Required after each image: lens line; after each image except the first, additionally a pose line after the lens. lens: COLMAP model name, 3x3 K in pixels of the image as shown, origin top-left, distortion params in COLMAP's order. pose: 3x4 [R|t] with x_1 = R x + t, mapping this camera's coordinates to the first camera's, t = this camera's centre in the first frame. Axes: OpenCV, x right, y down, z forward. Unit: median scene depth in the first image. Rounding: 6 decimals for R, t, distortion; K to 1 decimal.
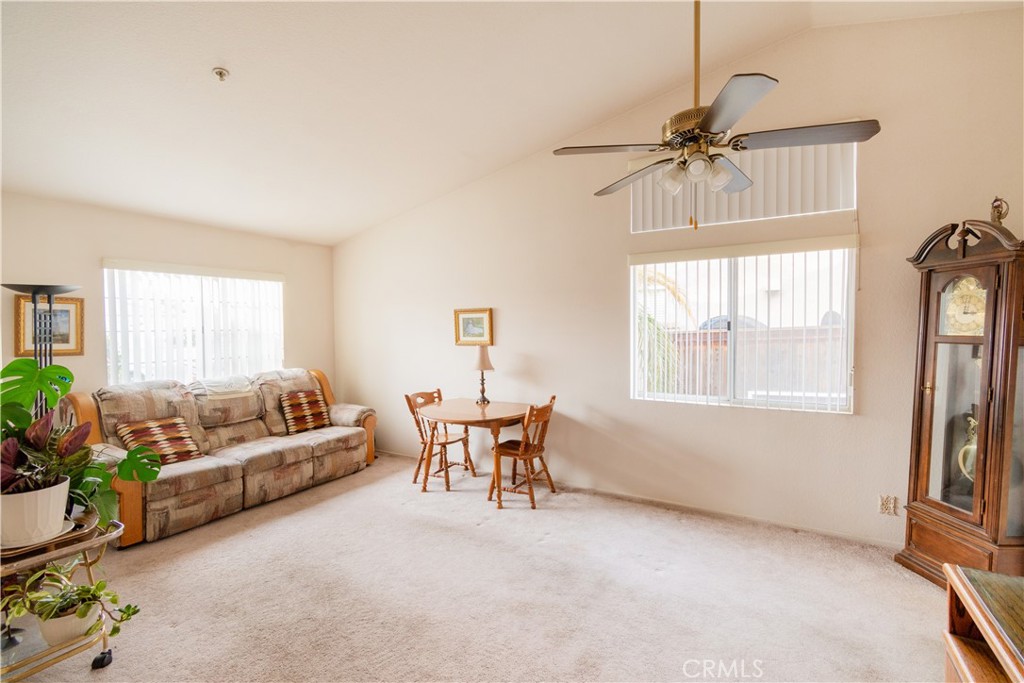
lens RADIAL K [[447.2, 0, 520.1], [0, 447.2, 341.7], [0, 0, 1]] dist [0.002184, -0.000772]
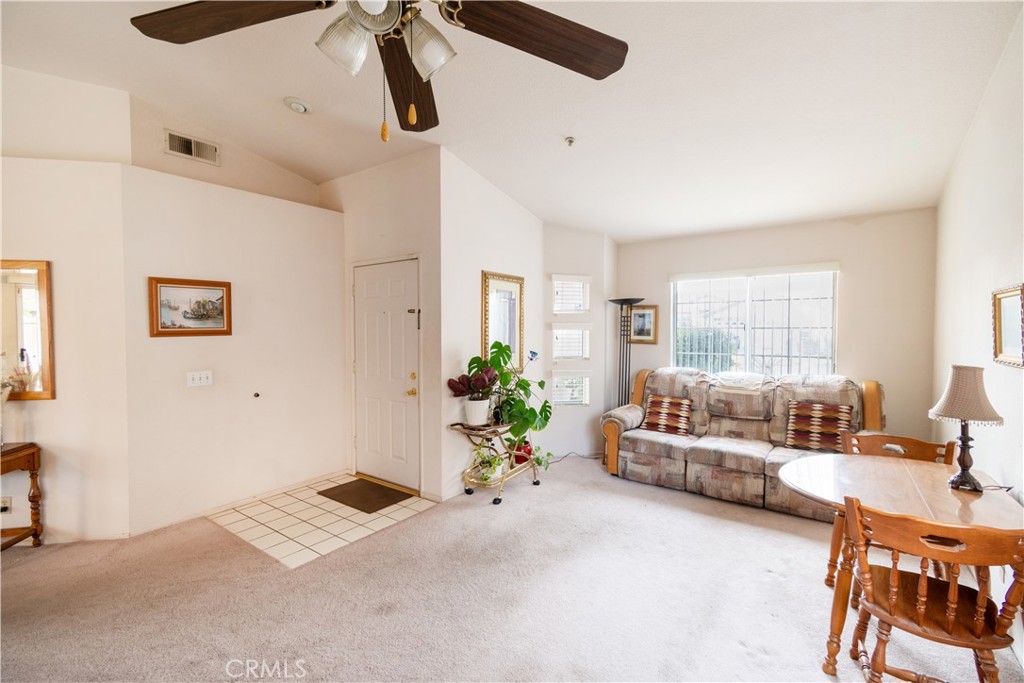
lens RADIAL K [[447.2, 0, 518.8], [0, 447.2, 342.3], [0, 0, 1]] dist [0.002184, -0.000772]
pose [[-0.097139, 0.040187, -0.994459, 0.468731], [-0.031551, 0.998558, 0.043434, -0.023187], [0.994771, 0.035596, -0.095731, 0.639330]]
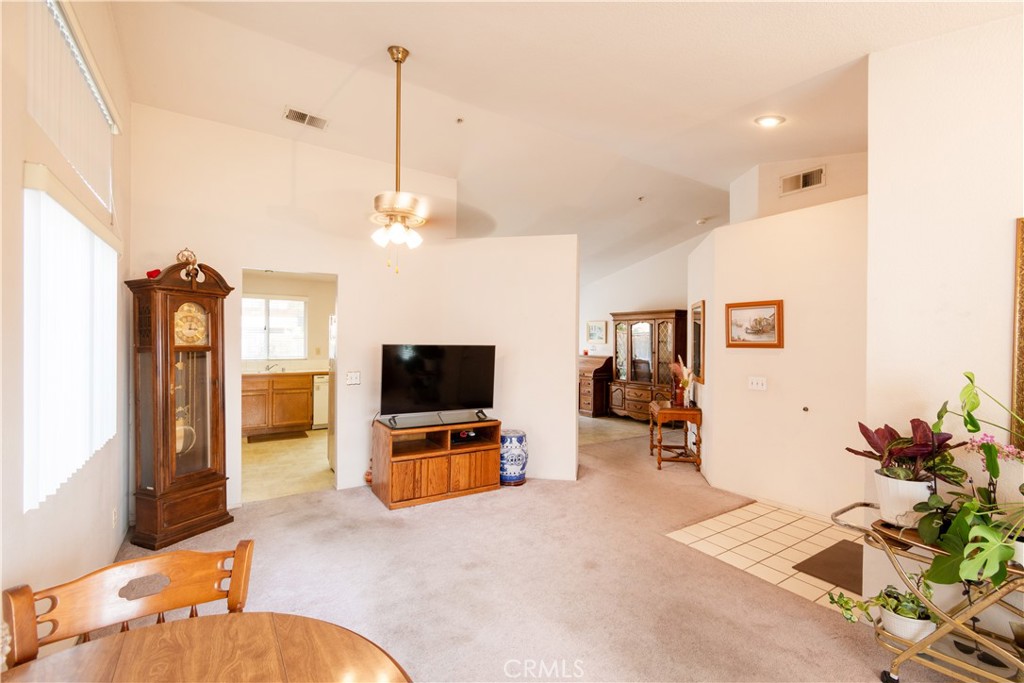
lens RADIAL K [[447.2, 0, 513.8], [0, 447.2, 338.4], [0, 0, 1]] dist [0.002184, -0.000772]
pose [[-0.893949, -0.000007, 0.448168, -0.319614], [0.014123, 0.999503, 0.028187, -0.038248], [-0.447946, 0.031527, -0.893505, 1.135796]]
